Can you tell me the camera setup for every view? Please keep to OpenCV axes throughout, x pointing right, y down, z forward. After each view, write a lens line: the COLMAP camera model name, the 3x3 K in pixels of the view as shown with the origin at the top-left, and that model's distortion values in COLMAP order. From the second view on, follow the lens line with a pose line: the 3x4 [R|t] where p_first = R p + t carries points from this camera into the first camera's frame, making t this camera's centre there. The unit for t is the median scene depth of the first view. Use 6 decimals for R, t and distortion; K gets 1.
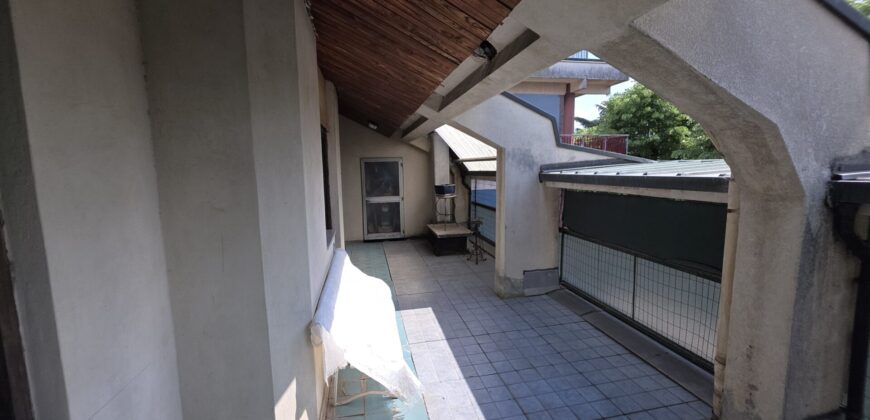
lens RADIAL K [[347.8, 0, 435.1], [0, 347.8, 208.0], [0, 0, 1]] dist [0.003052, 0.000342]
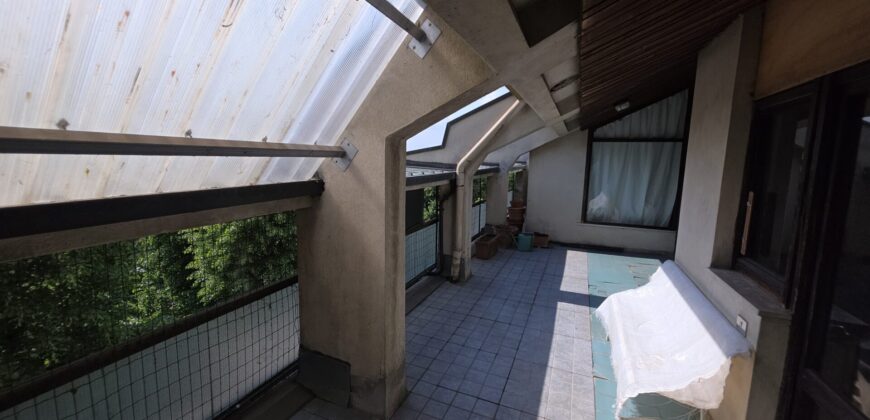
lens RADIAL K [[347.8, 0, 433.1], [0, 347.8, 206.8], [0, 0, 1]] dist [0.003052, 0.000342]
pose [[-0.821051, -0.075012, 0.565905, -0.205833], [0.063377, 0.973223, 0.220954, -0.234129], [-0.567326, 0.217279, -0.794312, 1.828157]]
